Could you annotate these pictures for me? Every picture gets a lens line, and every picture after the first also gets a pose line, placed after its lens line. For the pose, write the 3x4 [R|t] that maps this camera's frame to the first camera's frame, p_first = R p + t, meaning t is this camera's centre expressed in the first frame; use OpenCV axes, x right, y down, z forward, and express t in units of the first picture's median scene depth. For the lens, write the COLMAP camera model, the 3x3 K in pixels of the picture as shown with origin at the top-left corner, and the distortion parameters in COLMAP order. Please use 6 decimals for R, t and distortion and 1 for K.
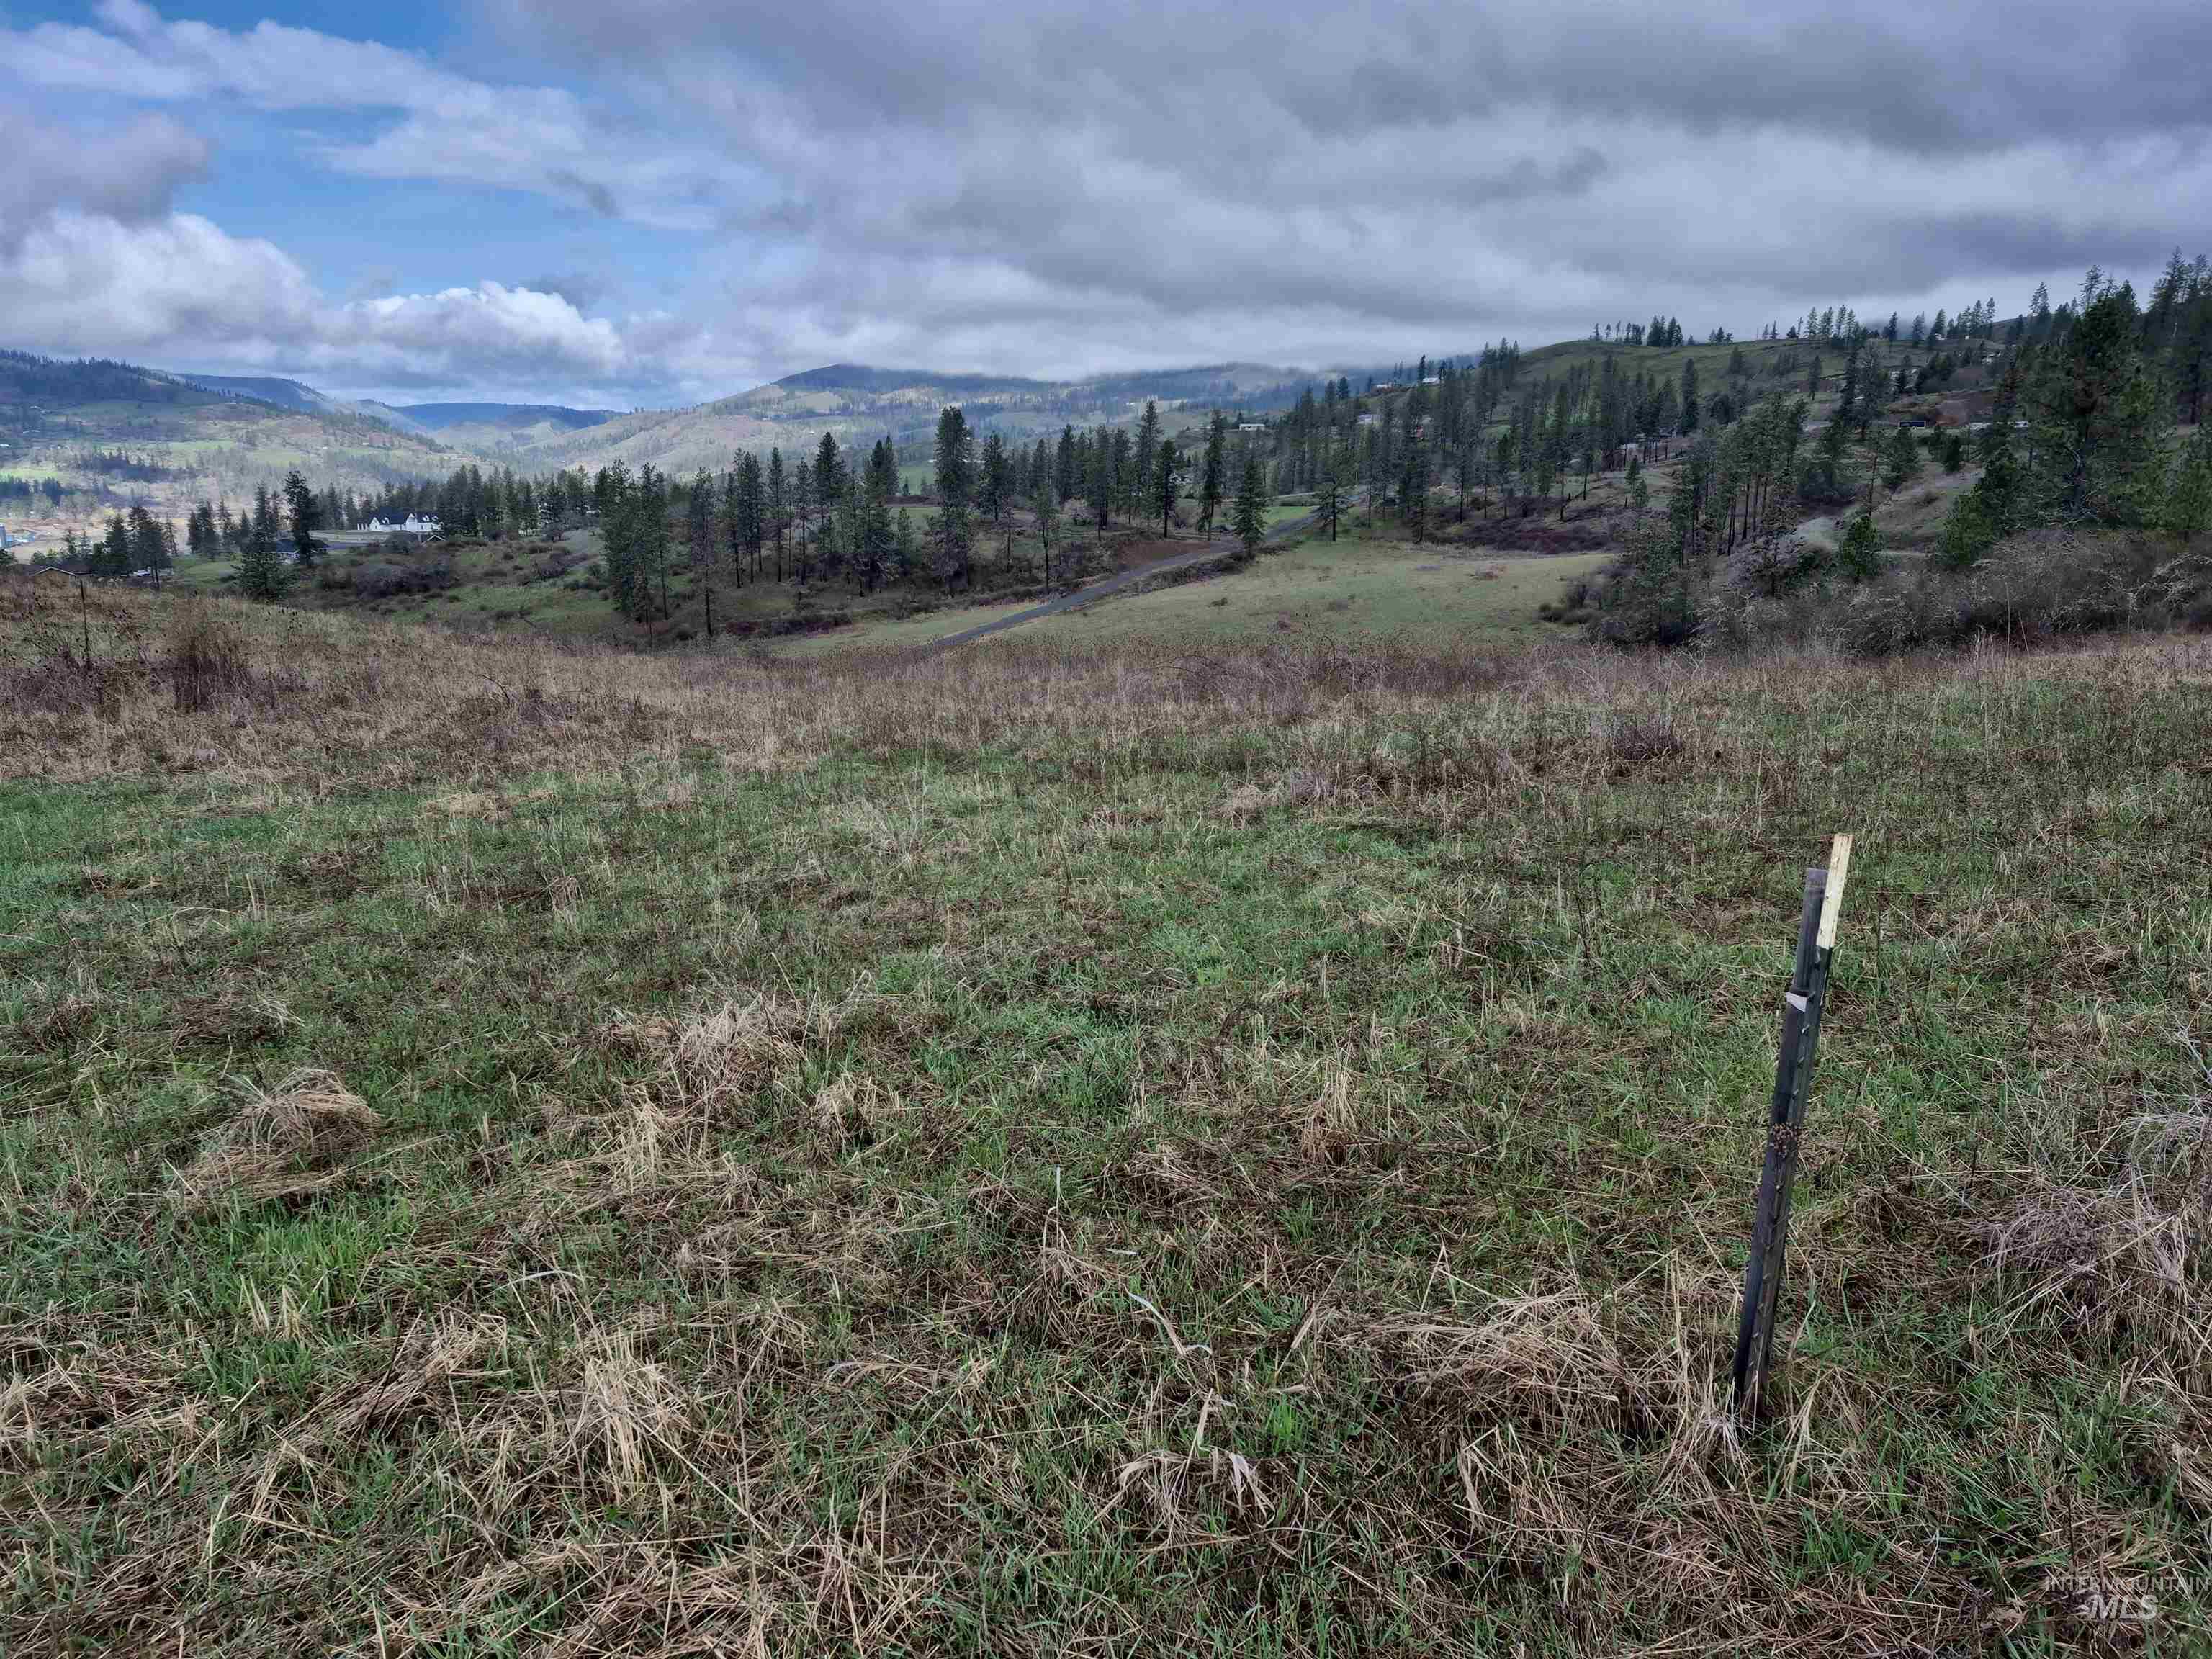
lens RADIAL K [[1490.8, 0, 1087.5], [0, 1490.8, 840.5], [0, 0, 1]] dist [0.082941, -0.091036]
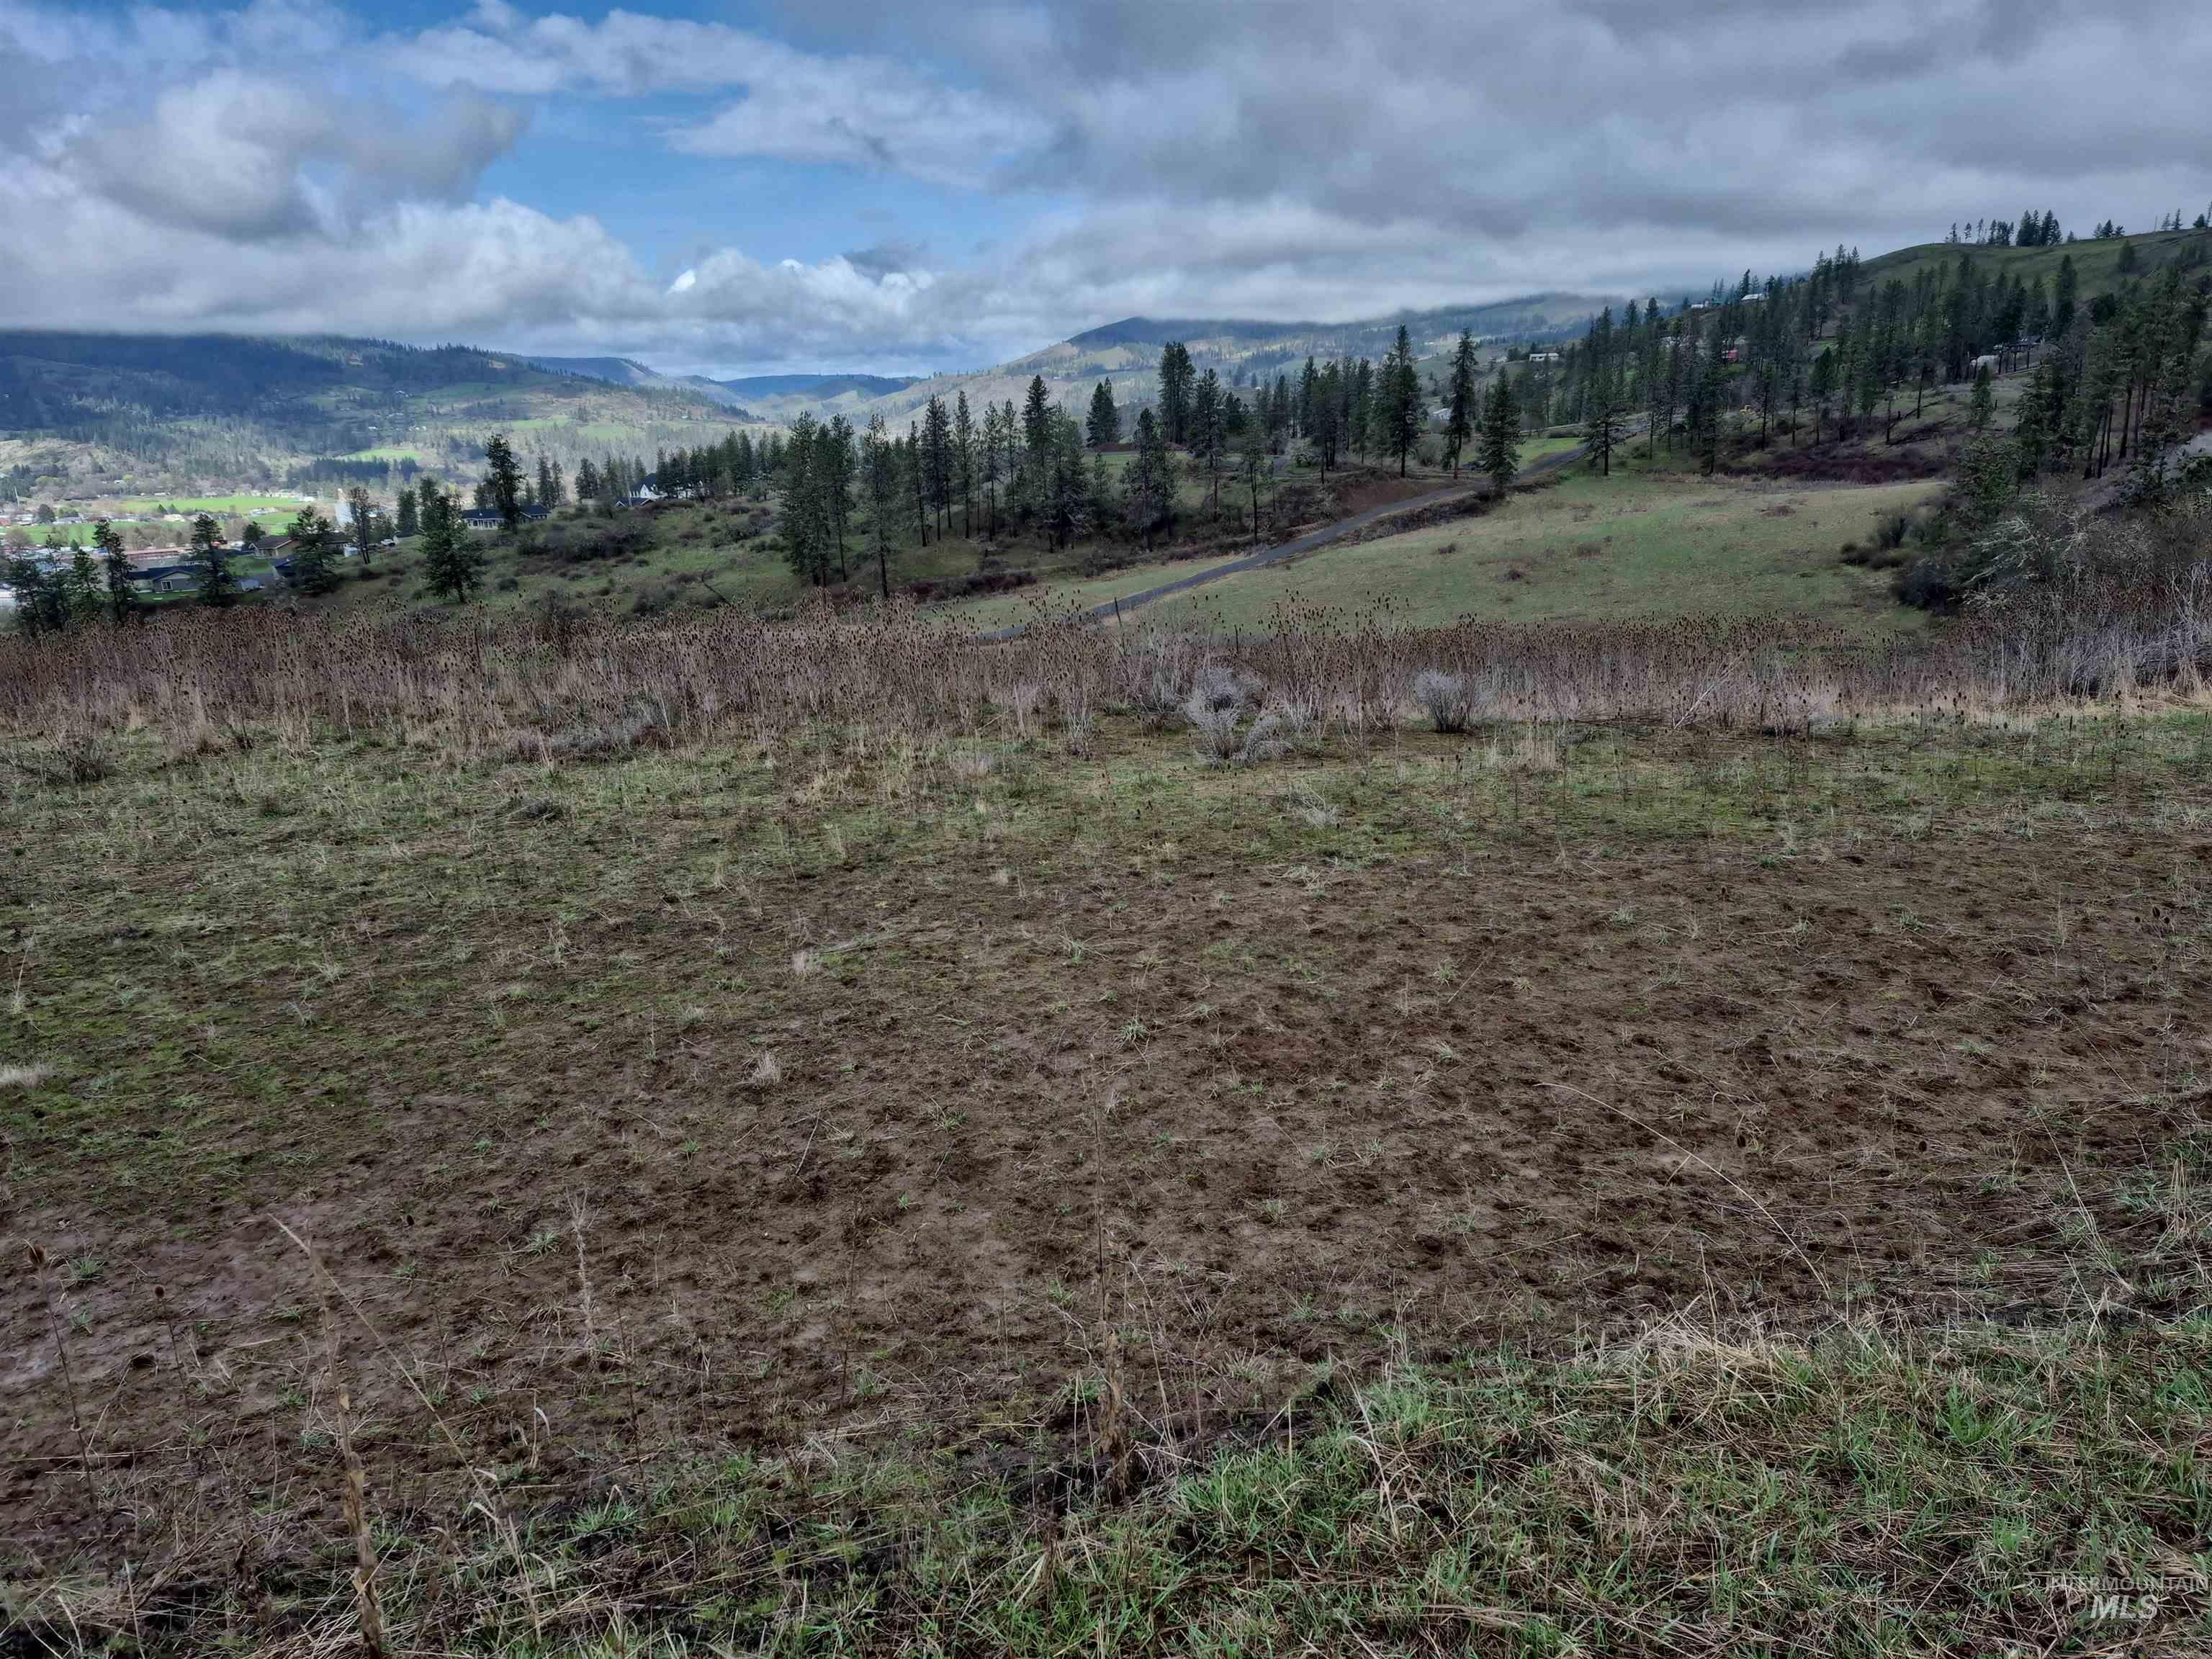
lens RADIAL K [[1490.8, 0, 1109.8], [0, 1490.8, 852.0], [0, 0, 1]] dist [0.082941, -0.091036]
pose [[0.984060, 0.017084, -0.177016, 0.041767], [-0.010667, 0.999253, 0.037142, -0.012092], [0.177519, -0.034662, 0.983507, 0.084853]]
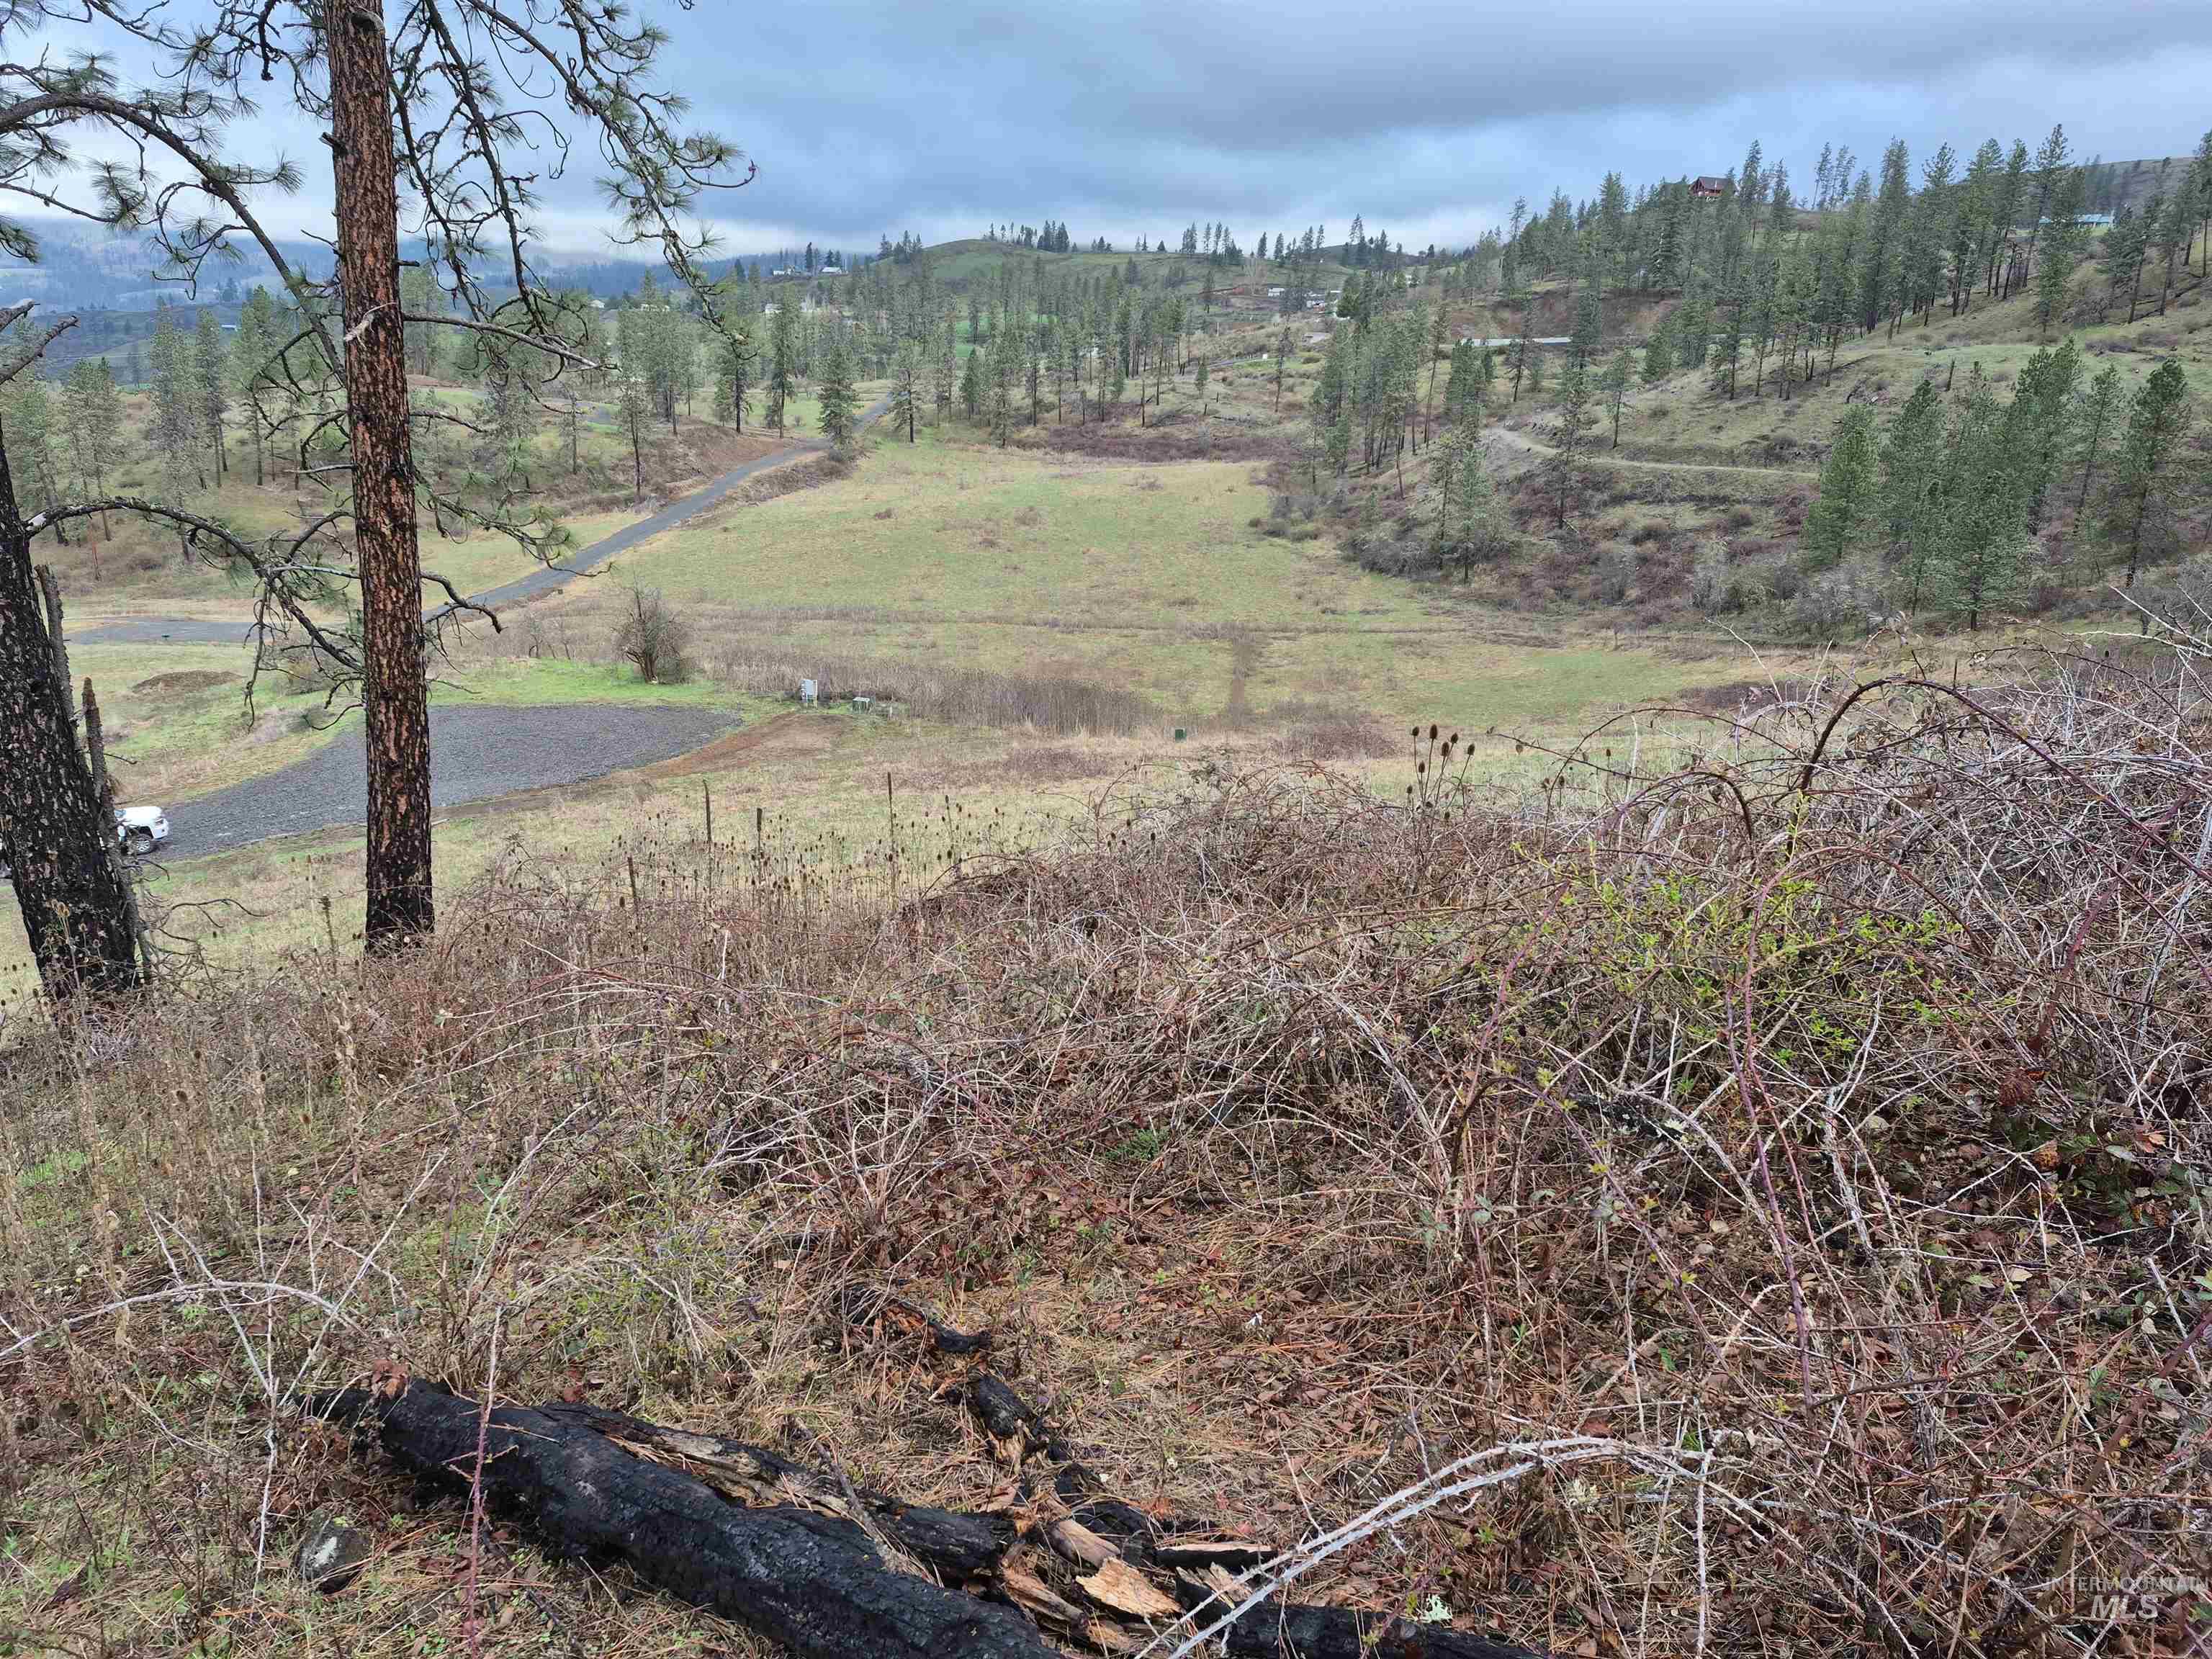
lens RADIAL K [[1490.8, 0, 1084.2], [0, 1490.8, 859.1], [0, 0, 1]] dist [0.082941, -0.091036]
pose [[0.906816, -0.099259, 0.409673, -0.138621], [0.068360, 0.993644, 0.089433, -0.025358], [-0.415946, -0.053094, 0.907838, 0.128813]]
